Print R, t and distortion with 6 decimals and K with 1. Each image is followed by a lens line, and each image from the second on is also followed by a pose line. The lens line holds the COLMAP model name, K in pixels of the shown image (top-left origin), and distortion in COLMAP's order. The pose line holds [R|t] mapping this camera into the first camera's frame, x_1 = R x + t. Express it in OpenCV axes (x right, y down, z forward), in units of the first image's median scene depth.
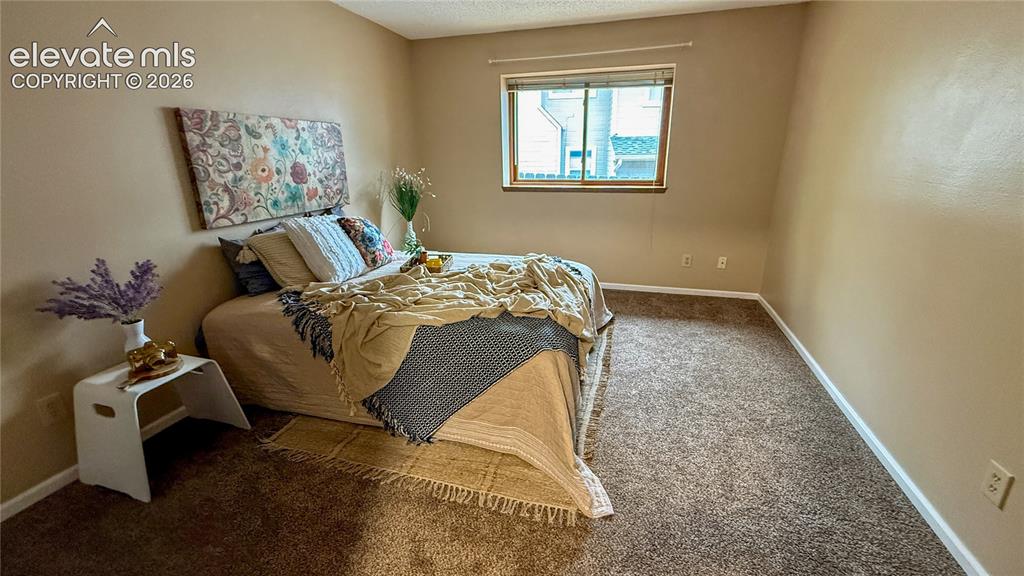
lens RADIAL K [[406.5, 0, 512.0], [0, 406.5, 288.0], [0, 0, 1]] dist [-0.000198, -0.000123]
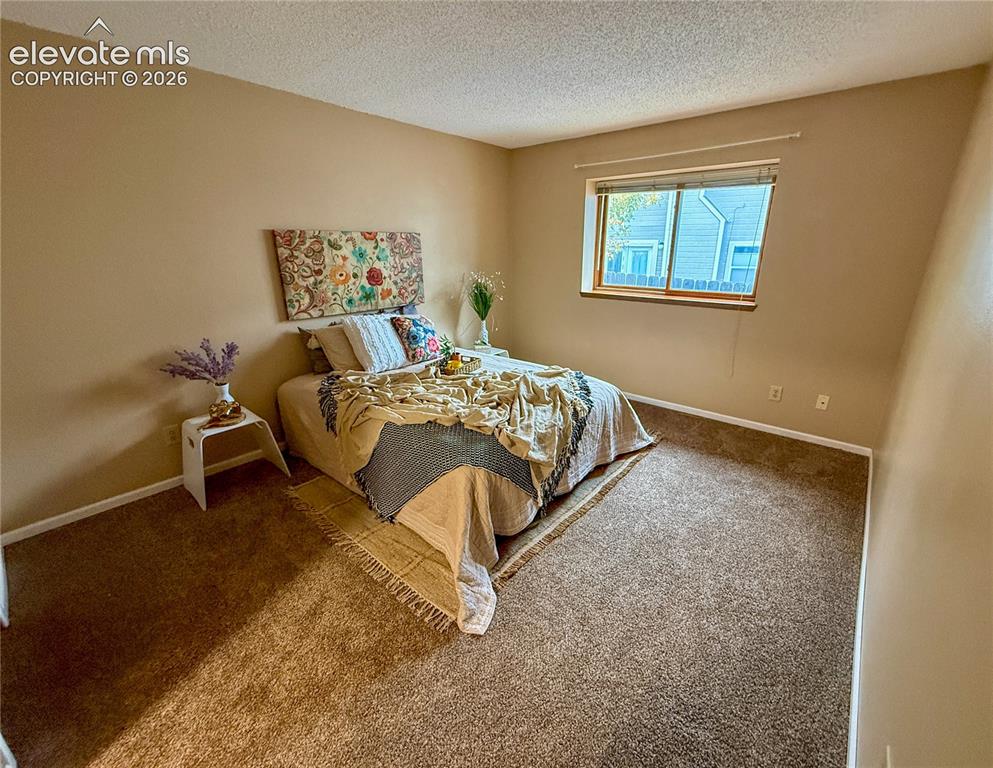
lens RADIAL K [[408.8, 0, 523.1], [0, 408.8, 384.1], [0, 0, 1]] dist [0.000067, 0.000110]
pose [[0.921025, 0.138283, -0.364131, 0.421846], [-0.131840, 0.990354, 0.042626, -0.089010], [0.366513, 0.008748, 0.930372, 0.043202]]
